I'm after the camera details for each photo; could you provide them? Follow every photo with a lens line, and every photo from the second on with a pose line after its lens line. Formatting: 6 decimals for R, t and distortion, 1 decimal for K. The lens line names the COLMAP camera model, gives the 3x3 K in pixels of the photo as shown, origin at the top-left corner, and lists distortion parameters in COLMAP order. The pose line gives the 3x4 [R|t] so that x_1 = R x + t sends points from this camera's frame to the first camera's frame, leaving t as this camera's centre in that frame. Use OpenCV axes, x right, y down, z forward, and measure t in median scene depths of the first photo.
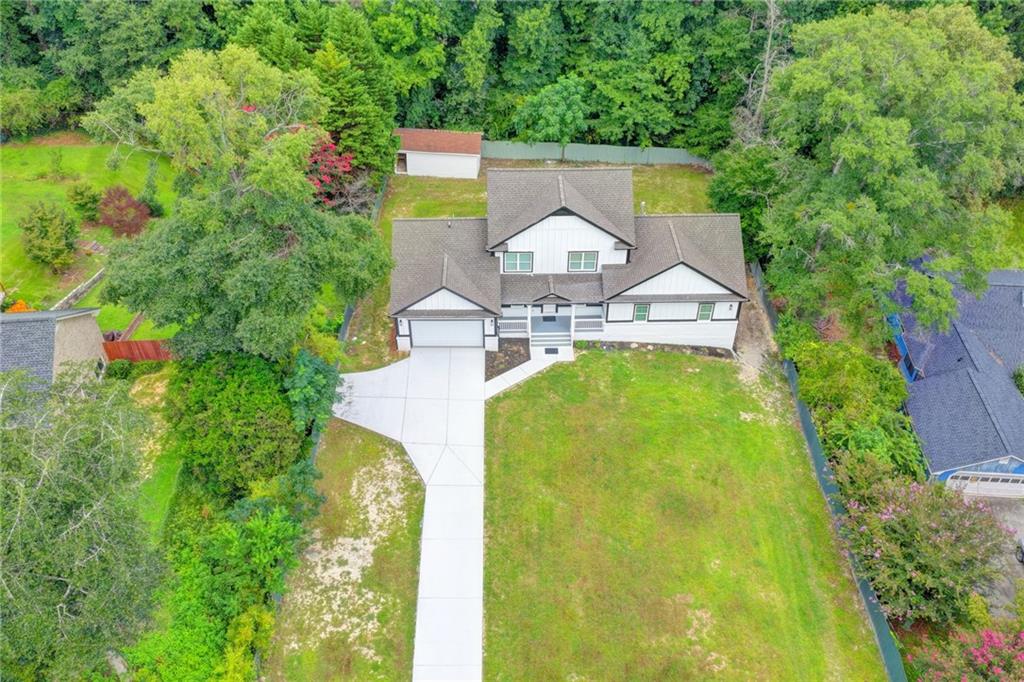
lens RADIAL K [[850.5, 0, 506.6], [0, 850.5, 340.4], [0, 0, 1]] dist [-0.018950, 0.046752]
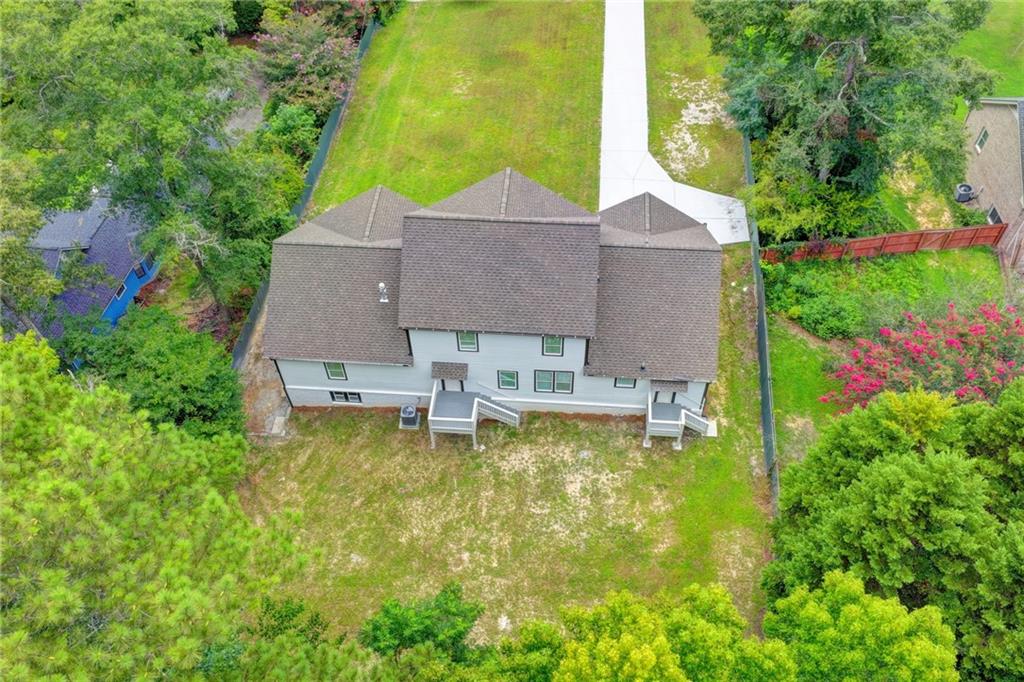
lens RADIAL K [[850.5, 0, 515.1], [0, 850.5, 345.6], [0, 0, 1]] dist [-0.018950, 0.046752]
pose [[-0.995143, -0.063633, 0.075102, -0.012013], [0.077153, -0.030417, 0.996555, -0.966123], [-0.061130, 0.997510, 0.035179, 1.119496]]
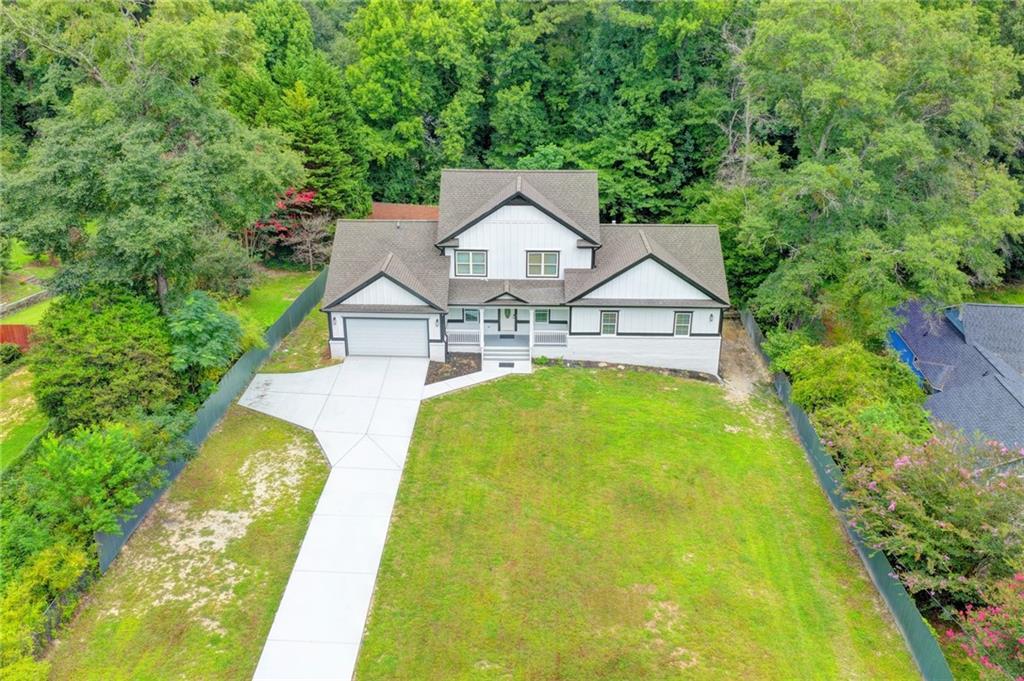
lens RADIAL K [[850.5, 0, 507.0], [0, 850.5, 339.5], [0, 0, 1]] dist [-0.018950, 0.046752]
pose [[0.999073, 0.020611, -0.037783, 0.090640], [-0.030922, 0.954366, -0.297034, 0.260522], [0.029937, 0.297927, 0.954119, 0.170935]]
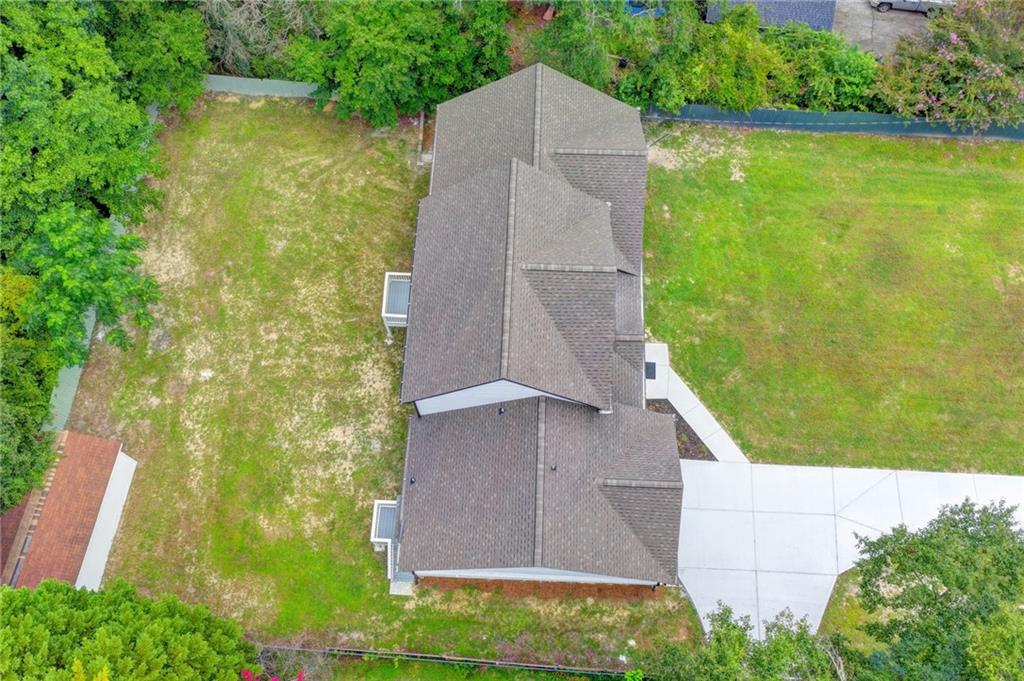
lens RADIAL K [[850.5, 0, 511.9], [0, 850.5, 343.2], [0, 0, 1]] dist [-0.018950, 0.046752]
pose [[0.057872, -0.926128, 0.372745, -0.216537], [0.658730, 0.315979, 0.682813, -0.605308], [-0.750151, 0.206023, 0.628354, 0.661643]]
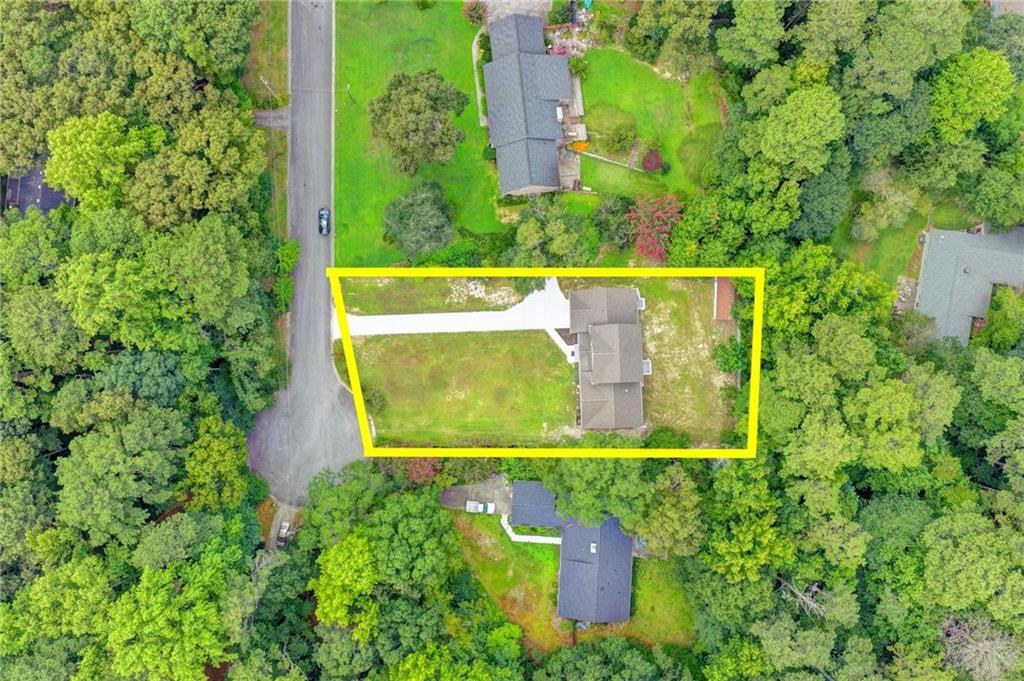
lens RADIAL K [[850.5, 0, 509.5], [0, 850.5, 336.2], [0, 0, 1]] dist [-0.018950, 0.046752]
pose [[0.016138, 0.997295, -0.071714, 0.192108], [-0.640330, 0.065394, 0.765311, -1.946412], [0.767930, 0.033570, 0.639653, -0.842696]]
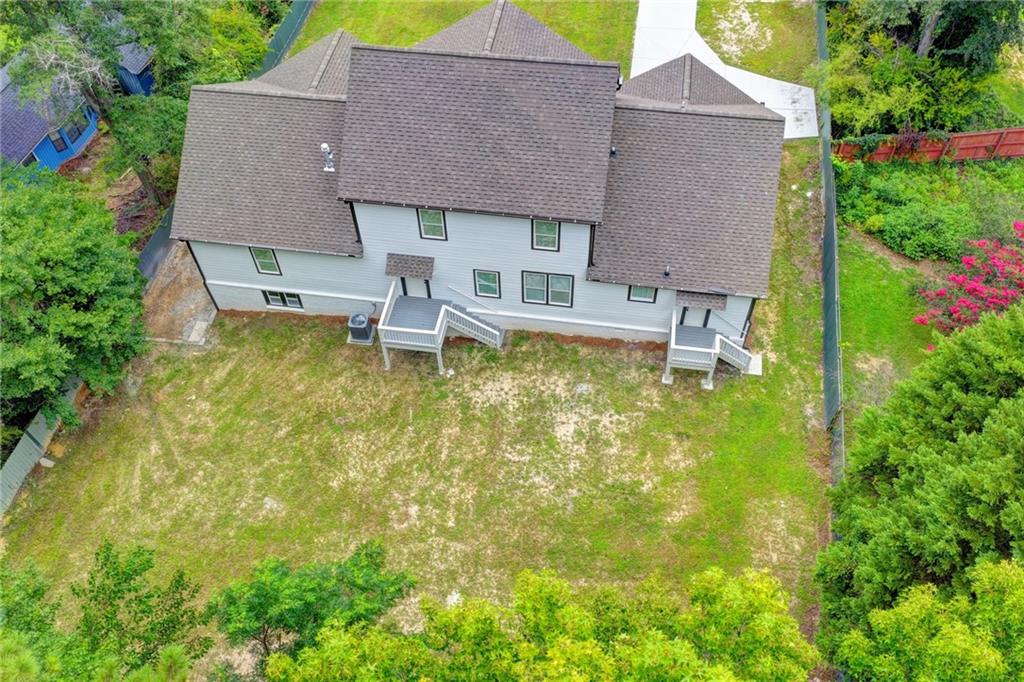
lens RADIAL K [[850.5, 0, 514.1], [0, 850.5, 344.7], [0, 0, 1]] dist [-0.018950, 0.046752]
pose [[-0.985400, -0.121956, 0.118802, -0.044332], [0.126395, -0.056508, 0.990369, -0.763995], [-0.114069, 0.990926, 0.071098, 1.179697]]
